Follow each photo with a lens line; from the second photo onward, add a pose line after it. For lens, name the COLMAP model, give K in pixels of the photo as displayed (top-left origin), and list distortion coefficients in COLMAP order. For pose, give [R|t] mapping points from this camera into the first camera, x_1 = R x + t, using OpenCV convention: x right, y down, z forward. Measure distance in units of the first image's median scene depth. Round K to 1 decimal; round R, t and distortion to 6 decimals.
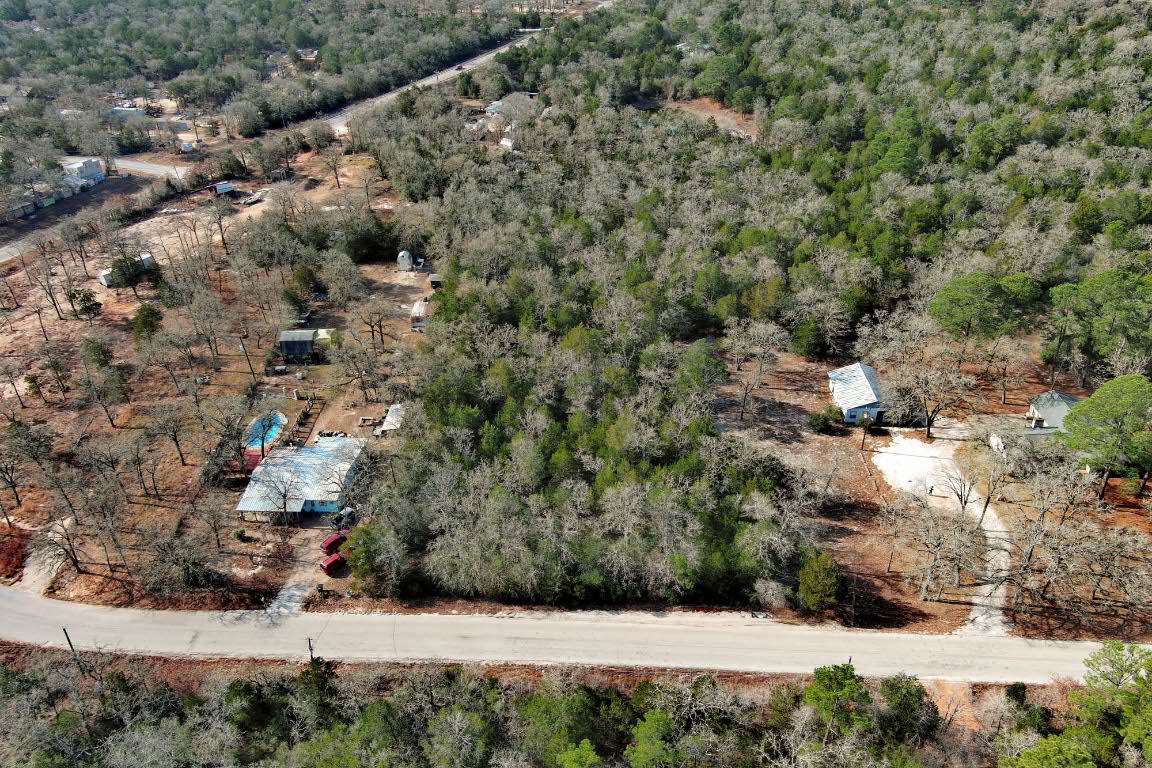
lens RADIAL K [[913.1, 0, 576.0], [0, 913.1, 384.0], [0, 0, 1]] dist [-0.000204, 0.005295]
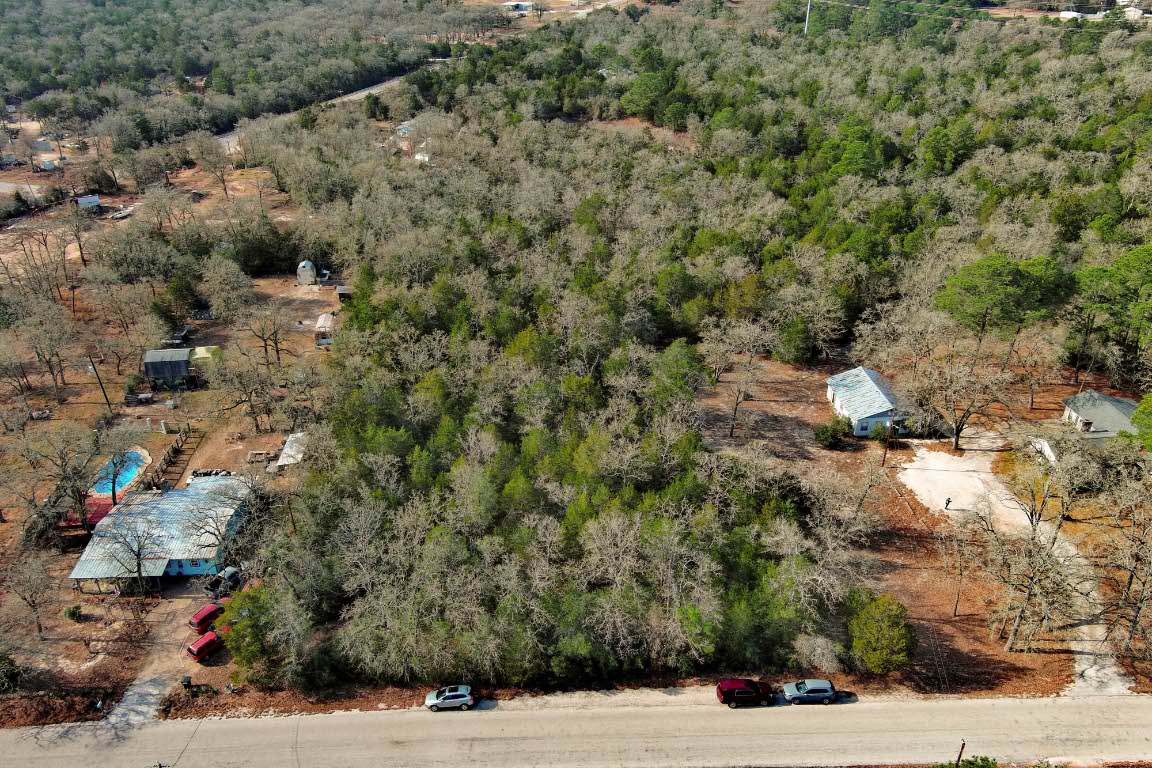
lens RADIAL K [[913.1, 0, 576.0], [0, 913.1, 384.0], [0, 0, 1]] dist [-0.000204, 0.005295]
pose [[0.994873, -0.029220, 0.096822, -0.029840], [0.035538, 0.997305, -0.064190, 0.034294], [-0.094685, 0.067302, 0.993230, 0.176268]]
